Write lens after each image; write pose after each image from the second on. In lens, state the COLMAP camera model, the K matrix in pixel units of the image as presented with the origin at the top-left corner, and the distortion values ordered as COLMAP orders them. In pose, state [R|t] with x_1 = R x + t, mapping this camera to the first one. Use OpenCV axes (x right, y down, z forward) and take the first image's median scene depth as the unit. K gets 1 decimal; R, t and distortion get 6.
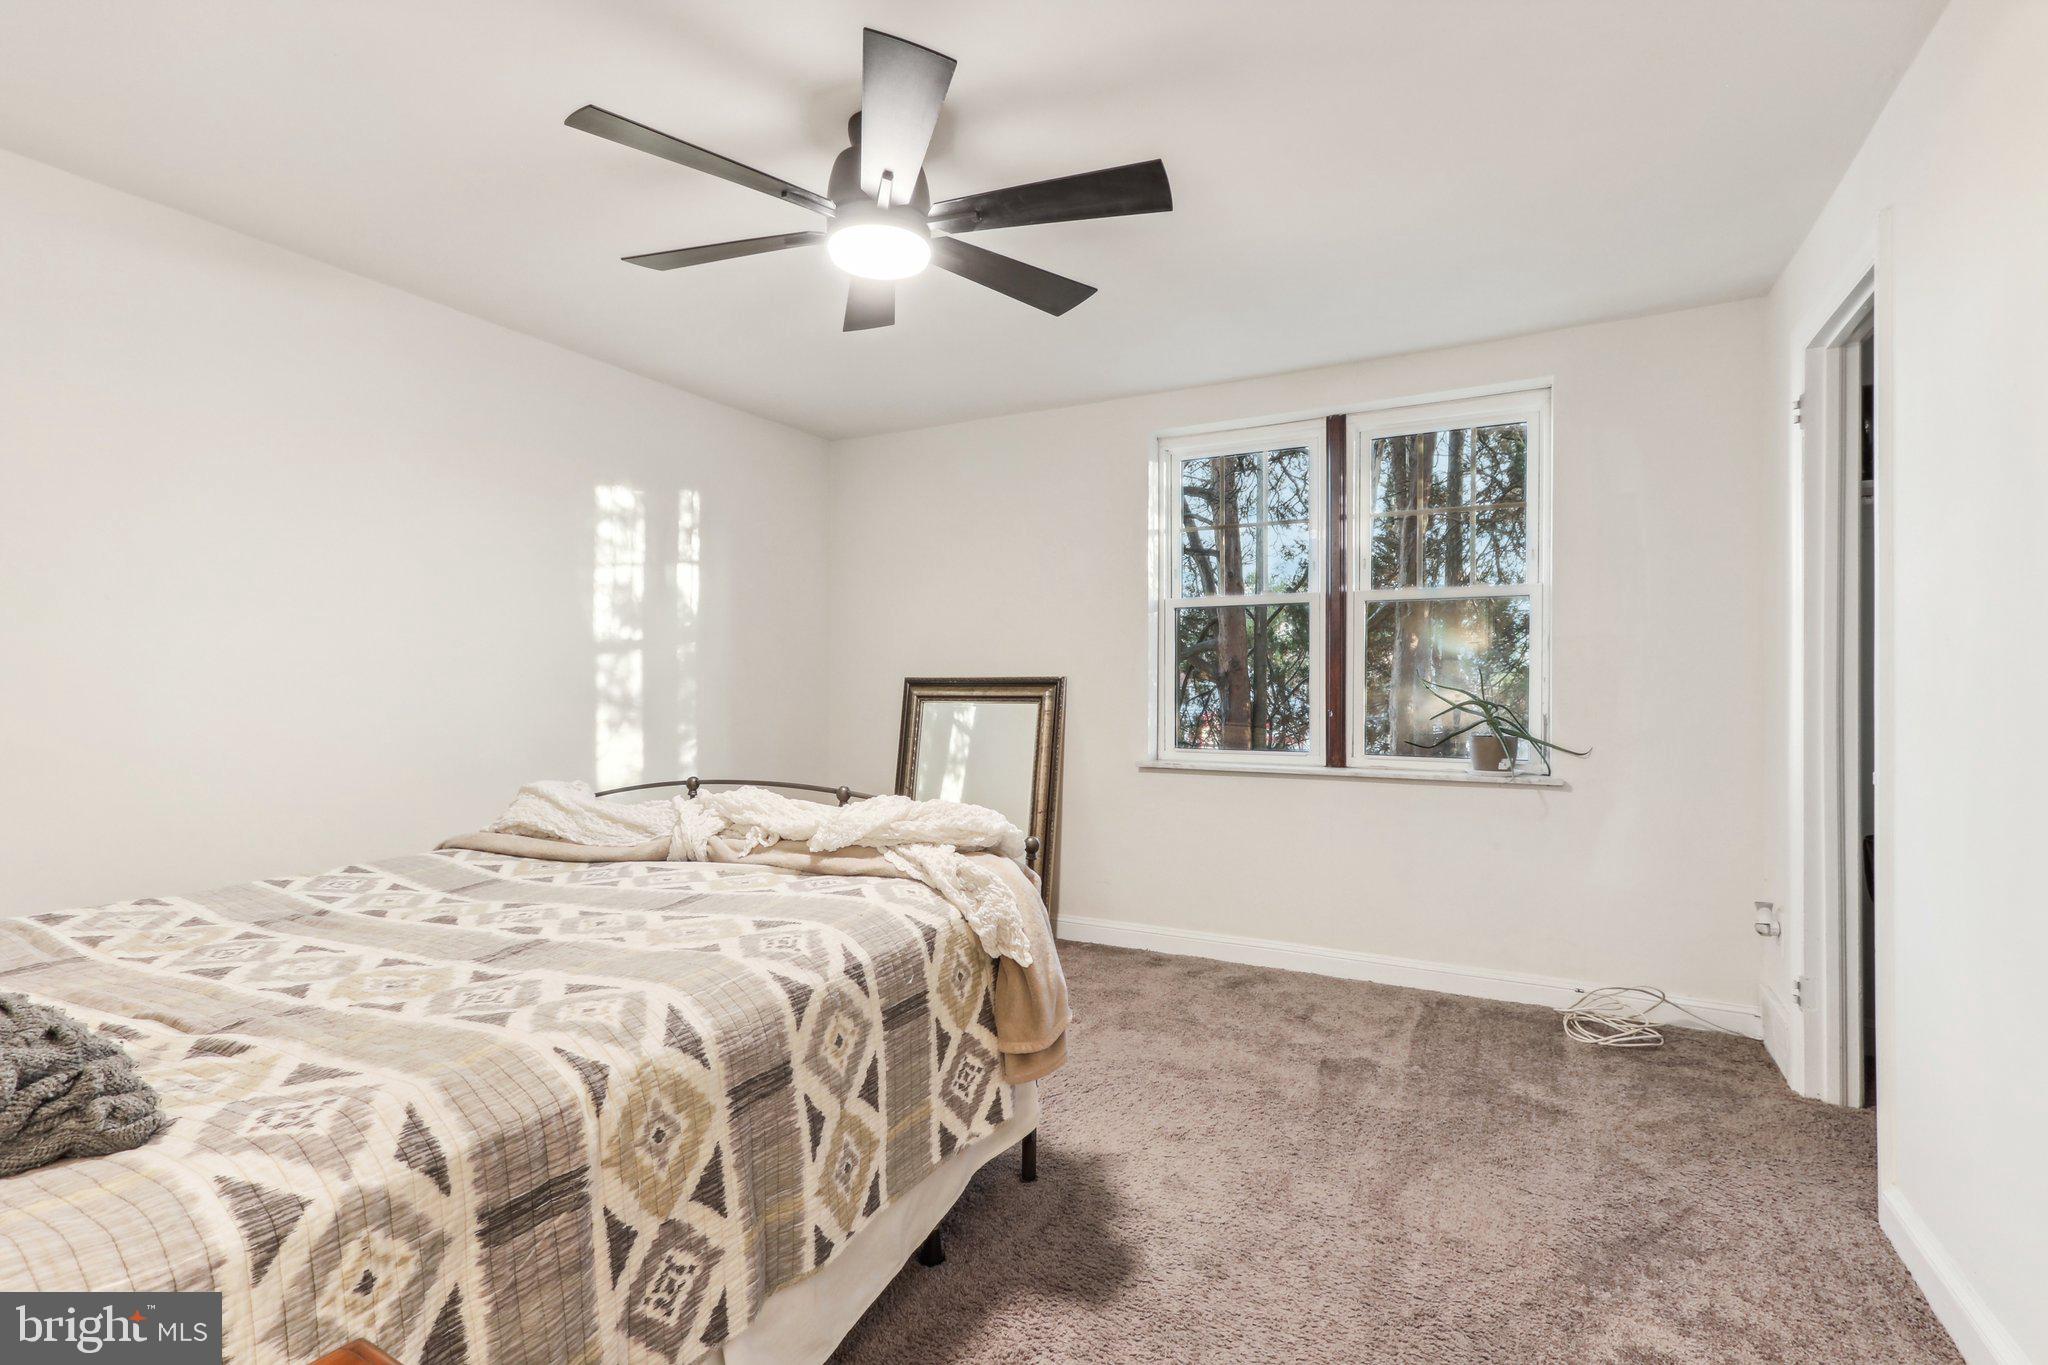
lens RADIAL K [[953.0, 0, 969.2], [0, 953.0, 683.0], [0, 0, 1]] dist [-0.002133, 0.003258]
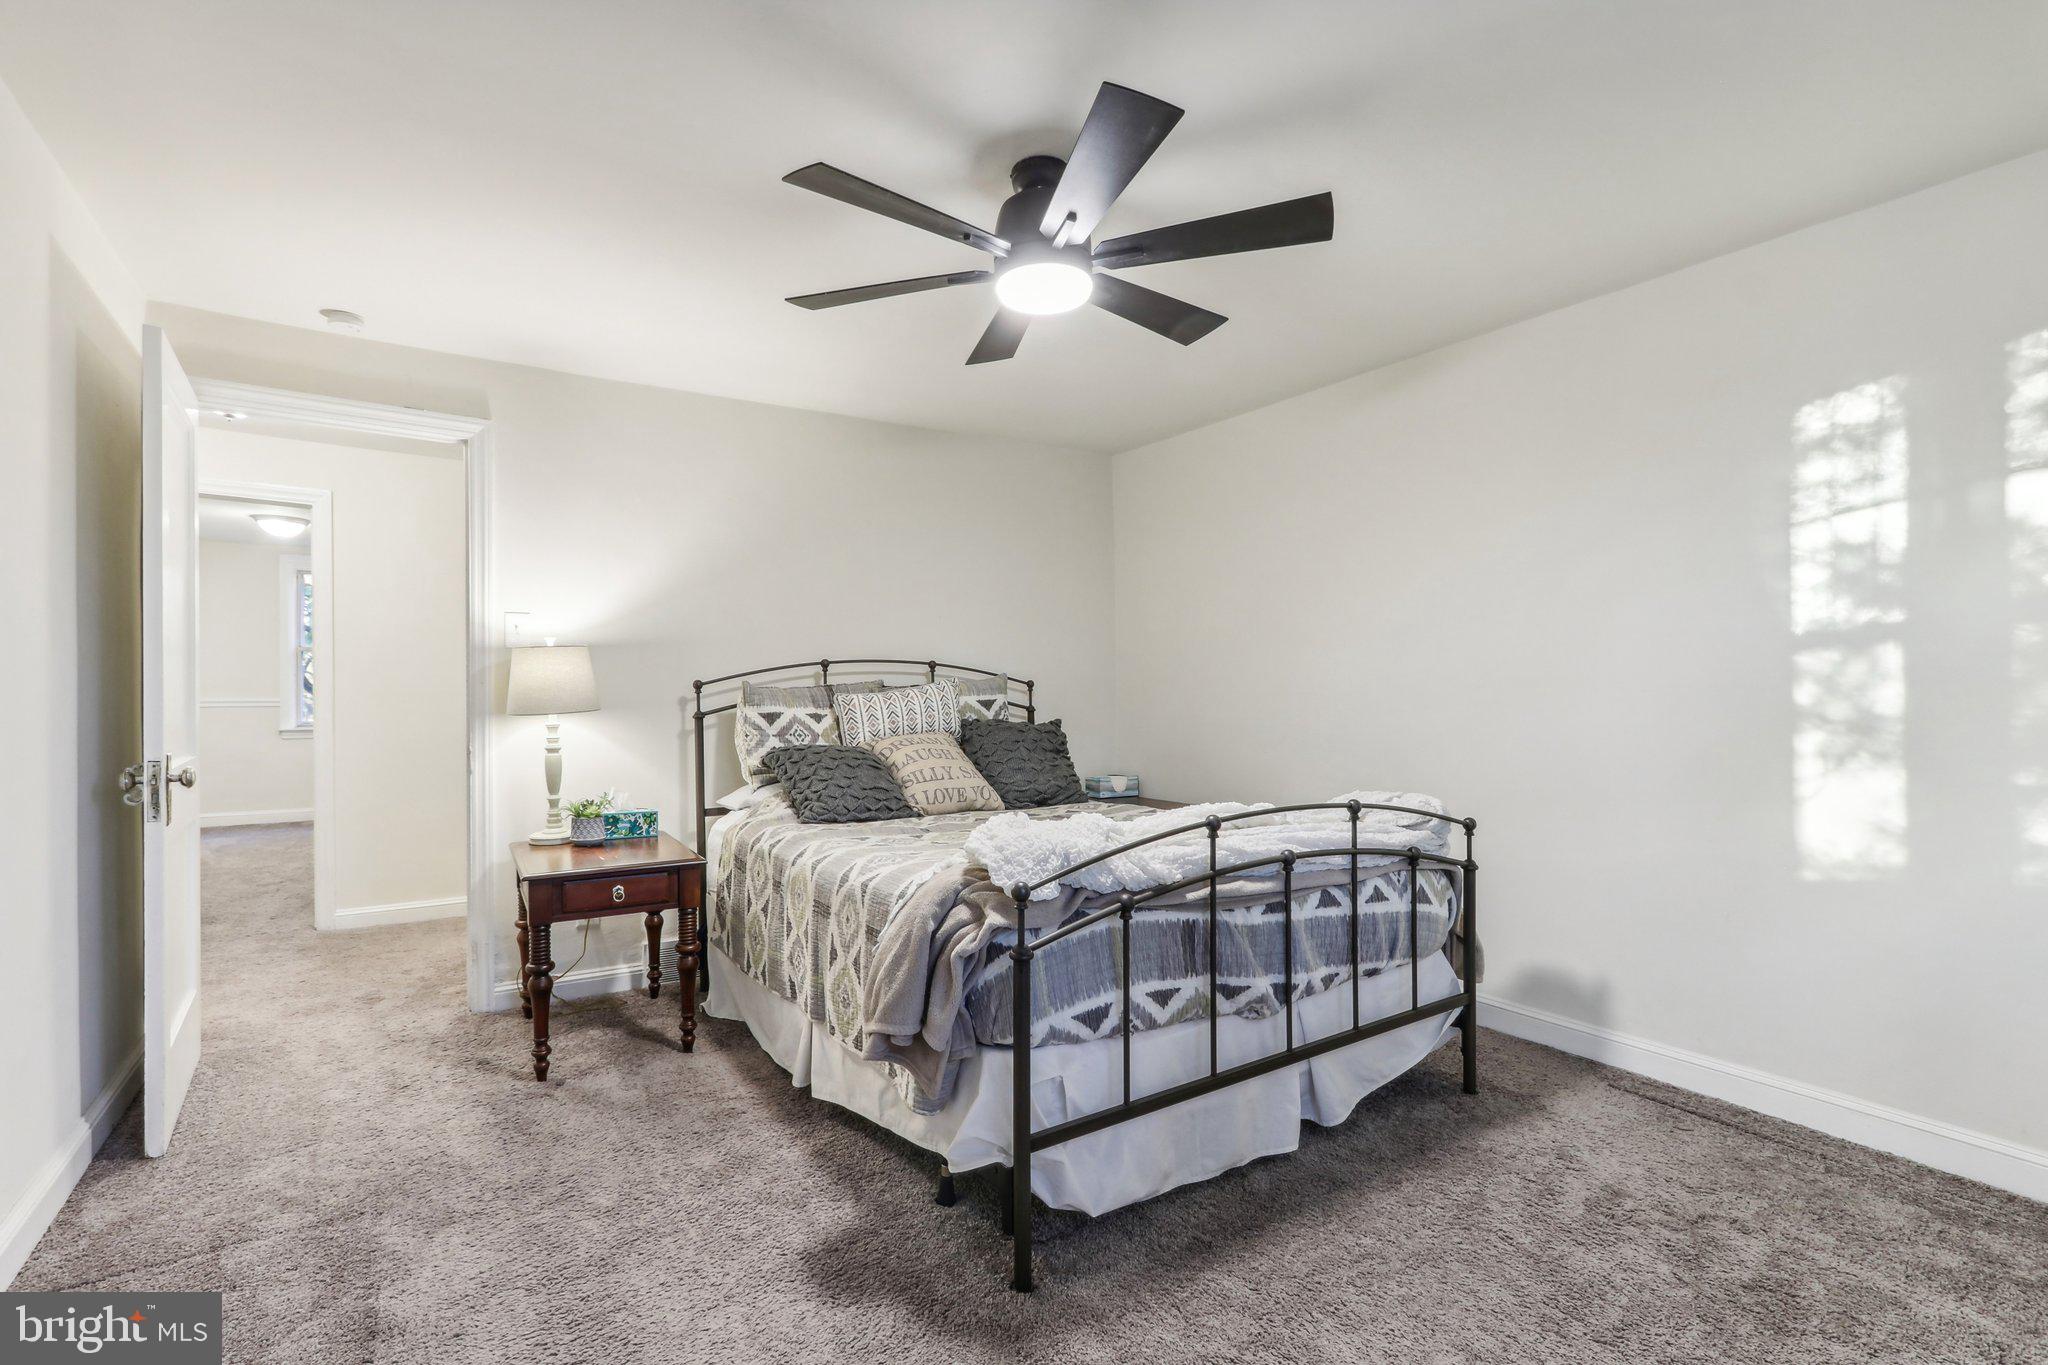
lens RADIAL K [[953.0, 0, 999.2], [0, 953.0, 688.0], [0, 0, 1]] dist [-0.002133, 0.003258]
pose [[-0.471184, -0.010255, -0.881975, 0.483466], [0.000761, 0.999927, -0.012033, 0.001145], [0.882034, -0.006341, -0.471142, 0.819316]]
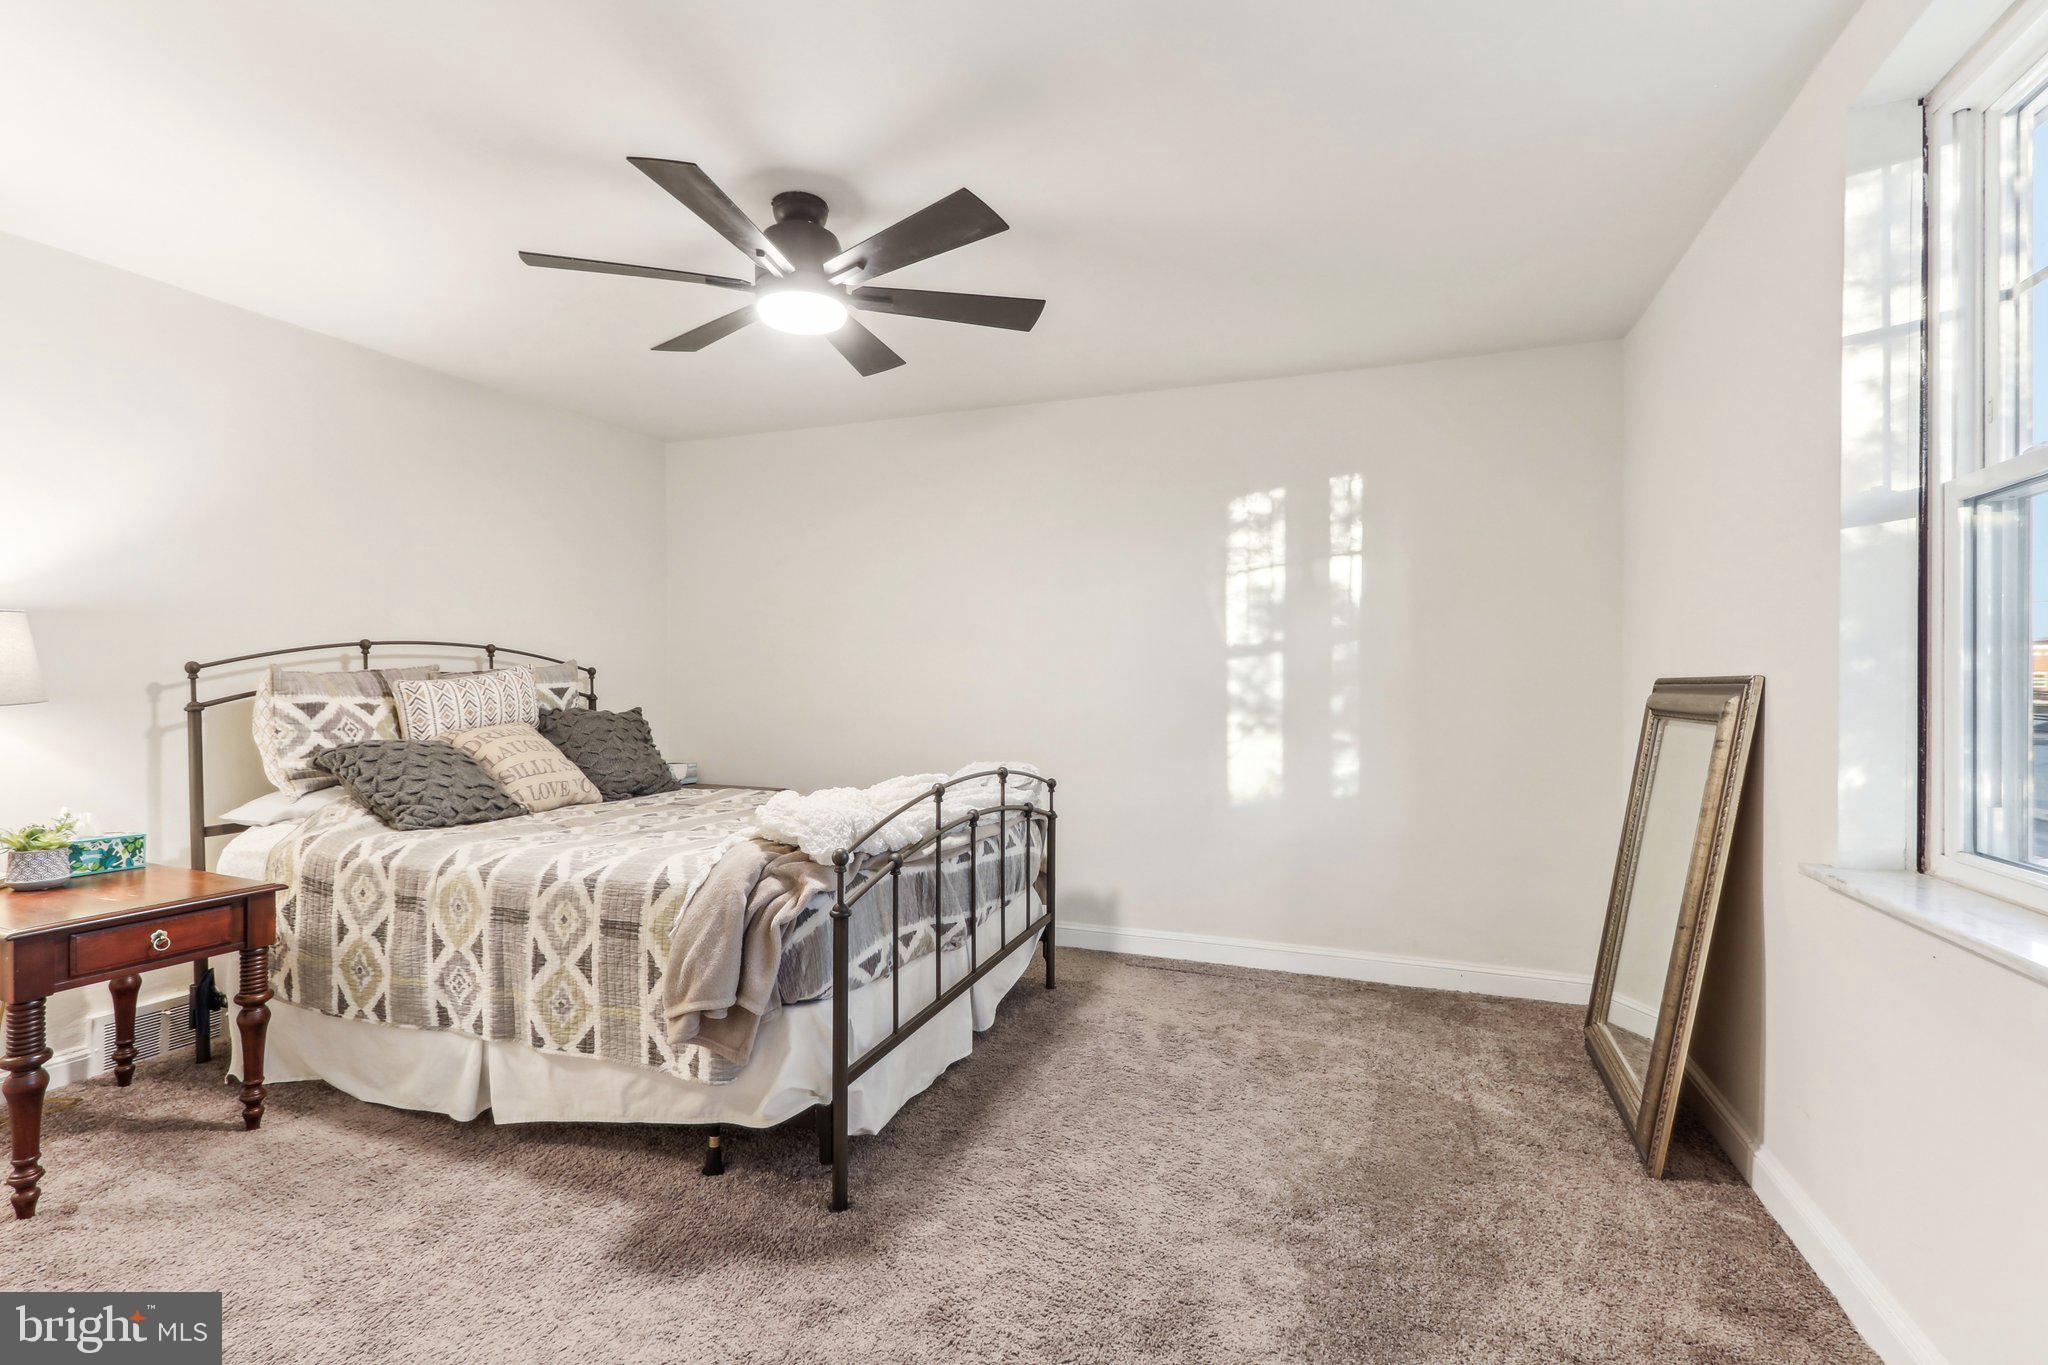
lens RADIAL K [[953.0, 0, 1004.5], [0, 953.0, 677.5], [0, 0, 1]] dist [-0.002133, 0.003258]
pose [[0.145549, -0.011716, -0.989282, 0.610179], [-0.001405, 0.999926, -0.012049, 0.001966], [0.989350, 0.003144, 0.145522, 0.606429]]
